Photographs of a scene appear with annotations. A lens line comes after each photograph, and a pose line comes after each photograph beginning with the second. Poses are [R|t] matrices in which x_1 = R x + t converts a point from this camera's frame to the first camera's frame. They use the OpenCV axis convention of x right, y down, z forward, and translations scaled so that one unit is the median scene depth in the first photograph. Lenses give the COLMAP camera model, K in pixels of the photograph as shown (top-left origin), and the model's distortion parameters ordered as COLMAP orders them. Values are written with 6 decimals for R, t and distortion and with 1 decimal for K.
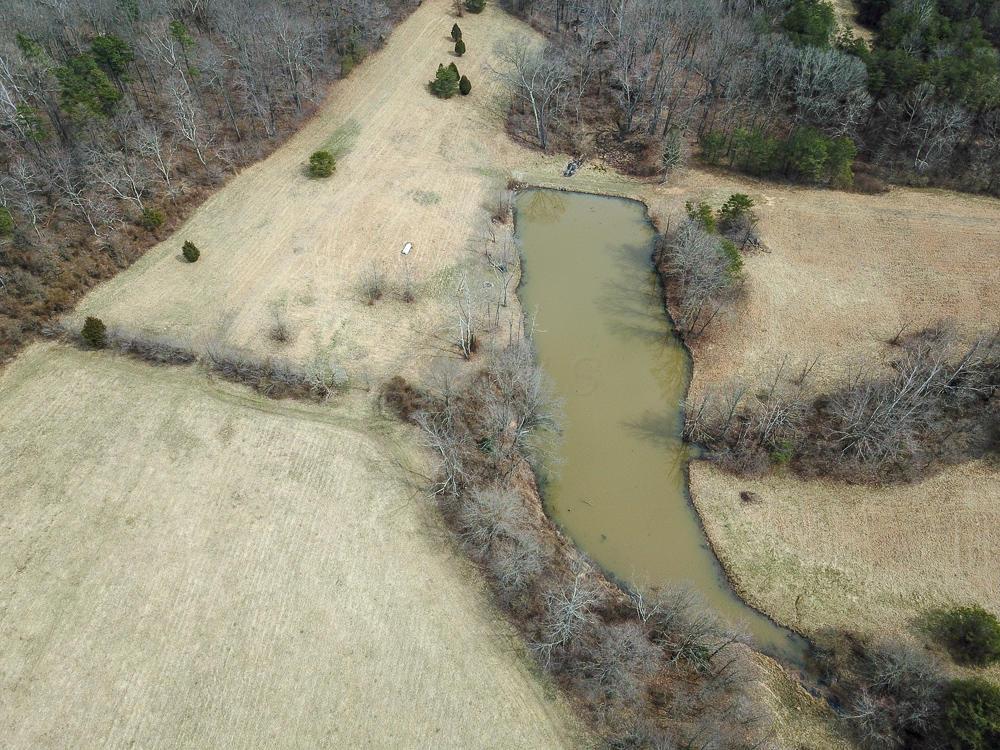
lens RADIAL K [[745.7, 0, 500.0], [0, 745.7, 375.0], [0, 0, 1]] dist [0.030968, -0.002081]
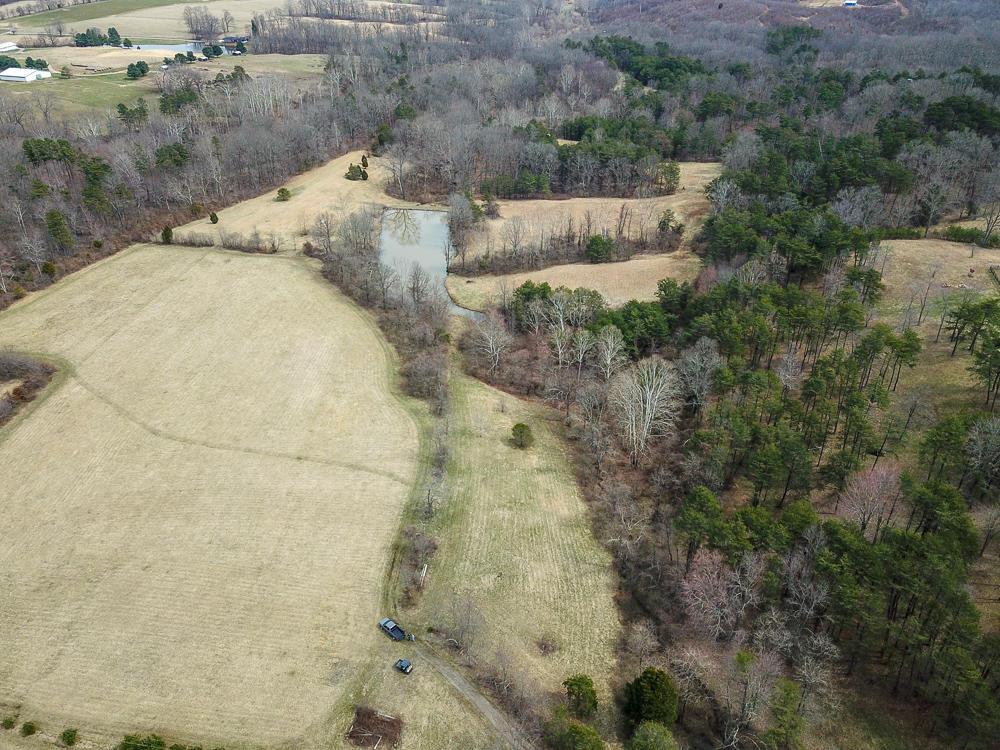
lens RADIAL K [[745.7, 0, 500.0], [0, 745.7, 375.0], [0, 0, 1]] dist [0.030968, -0.002081]
pose [[0.999180, -0.027911, 0.029340, 0.325005], [0.036334, 0.937818, -0.345220, 1.081767], [-0.017880, 0.346003, 0.938063, -0.866324]]
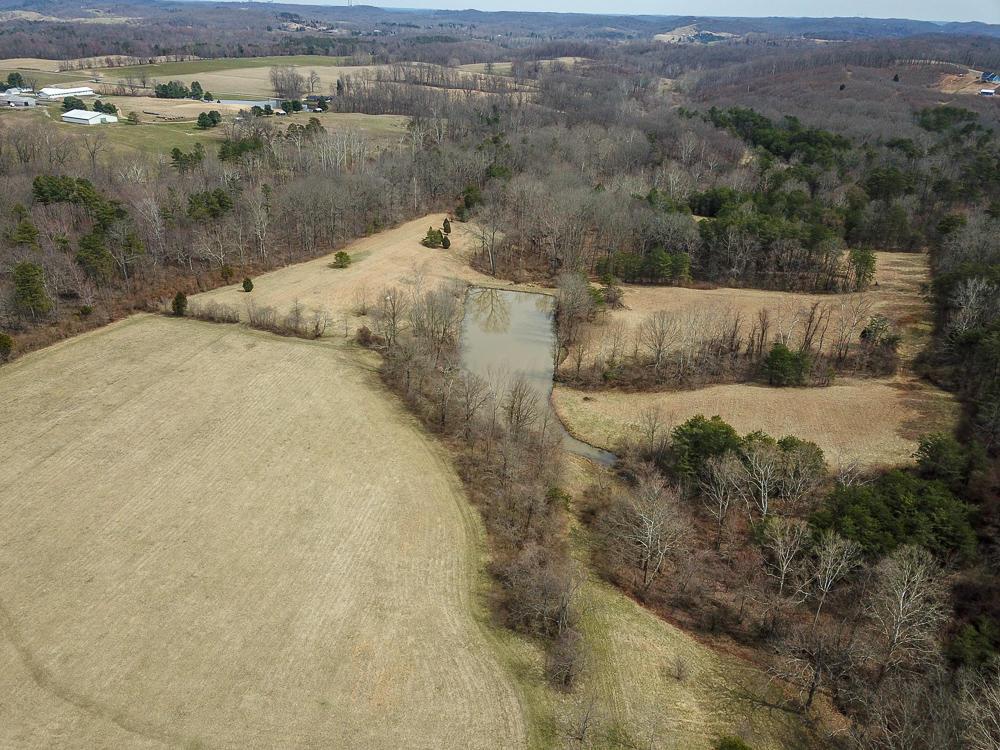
lens RADIAL K [[745.7, 0, 500.0], [0, 745.7, 375.0], [0, 0, 1]] dist [0.030968, -0.002081]
pose [[0.997830, 0.048138, -0.044922, 0.204626], [-0.062910, 0.898381, -0.434688, 0.717025], [0.019432, 0.436571, 0.899460, -0.329189]]
